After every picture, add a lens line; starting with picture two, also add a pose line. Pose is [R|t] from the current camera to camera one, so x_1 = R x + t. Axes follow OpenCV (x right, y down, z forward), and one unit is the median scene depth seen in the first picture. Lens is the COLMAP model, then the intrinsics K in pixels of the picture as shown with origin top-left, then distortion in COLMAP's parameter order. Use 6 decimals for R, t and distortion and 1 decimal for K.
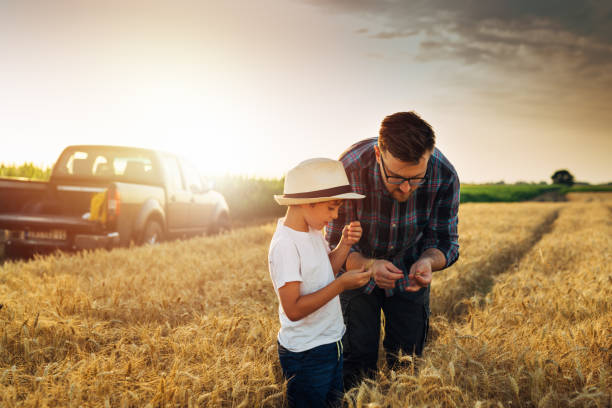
lens RADIAL K [[871.6, 0, 297.1], [0, 871.6, 193.3], [0, 0, 1]] dist [0.025822, 0.000000]
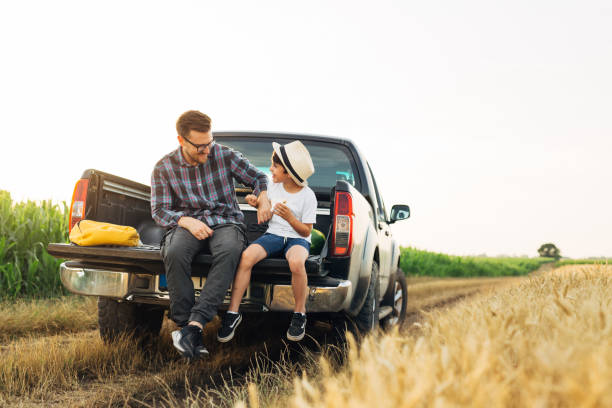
lens RADIAL K [[871.6, 0, 307.4], [0, 871.6, 207.1], [0, 0, 1]] dist [0.025822, 0.000000]
pose [[0.999277, 0.024369, 0.029179, -0.241019], [-0.022518, 0.997814, -0.062135, 0.034126], [-0.030629, 0.061433, 0.997641, 0.493002]]
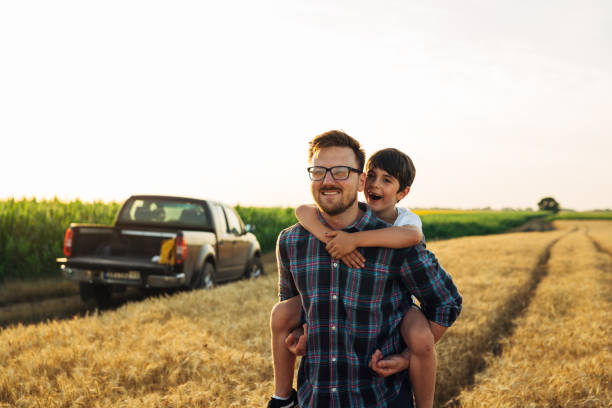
lens RADIAL K [[871.6, 0, 311.2], [0, 871.6, 200.1], [0, 0, 1]] dist [0.025822, 0.000000]
pose [[0.999491, 0.011339, 0.029804, -0.068869], [-0.010762, 0.999753, -0.019464, -0.032754], [-0.030017, 0.019133, 0.999366, -0.180354]]
